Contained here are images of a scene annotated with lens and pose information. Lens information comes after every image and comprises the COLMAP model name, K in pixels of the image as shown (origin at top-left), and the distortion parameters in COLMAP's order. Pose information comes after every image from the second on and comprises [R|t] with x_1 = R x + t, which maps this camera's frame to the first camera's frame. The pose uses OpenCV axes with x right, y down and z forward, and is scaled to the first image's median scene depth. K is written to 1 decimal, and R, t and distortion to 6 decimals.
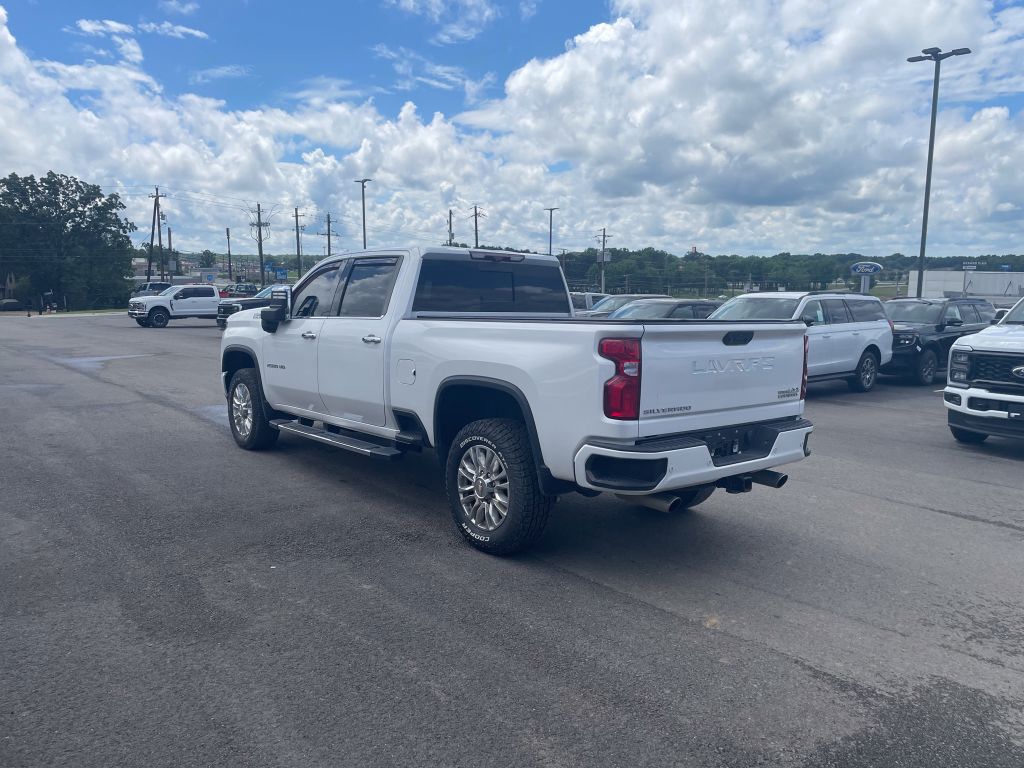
lens RADIAL K [[806.9, 0, 512.0], [0, 806.9, 384.0], [0, 0, 1]] dist [0.056326, -0.072247]
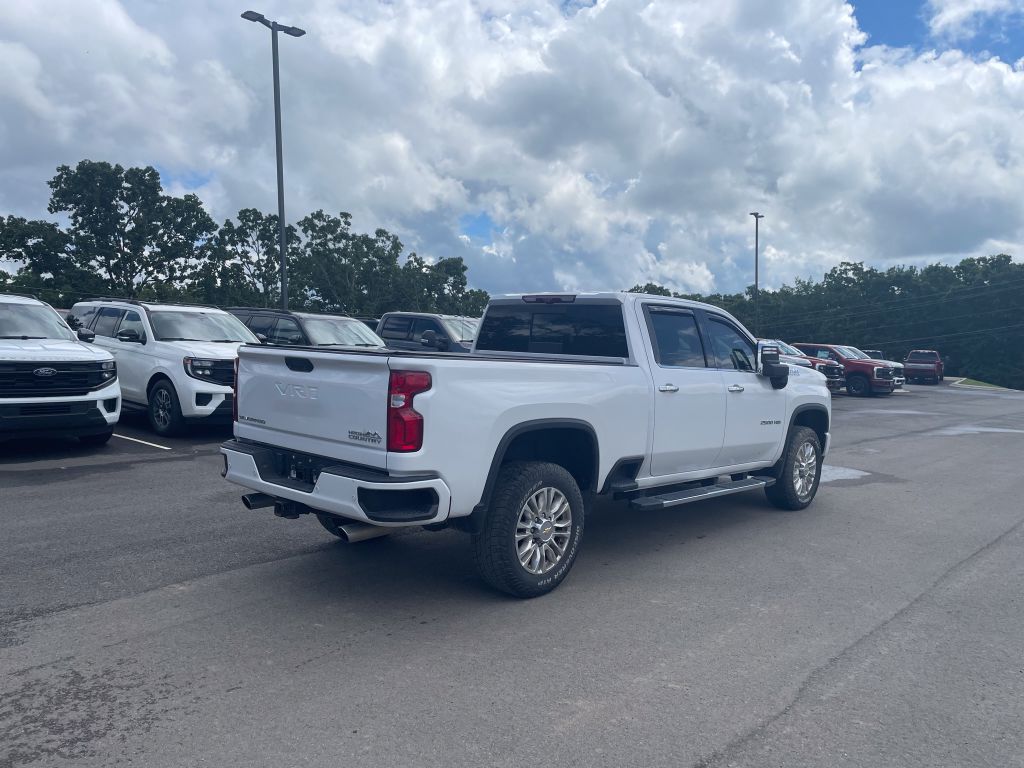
lens RADIAL K [[806.9, 0, 512.0], [0, 806.9, 384.0], [0, 0, 1]] dist [0.056326, -0.072247]
pose [[0.090699, 0.033604, -0.995311, 1.396915], [-0.136973, 0.990353, 0.020955, -0.096103], [0.986414, 0.134430, 0.094427, 1.245030]]
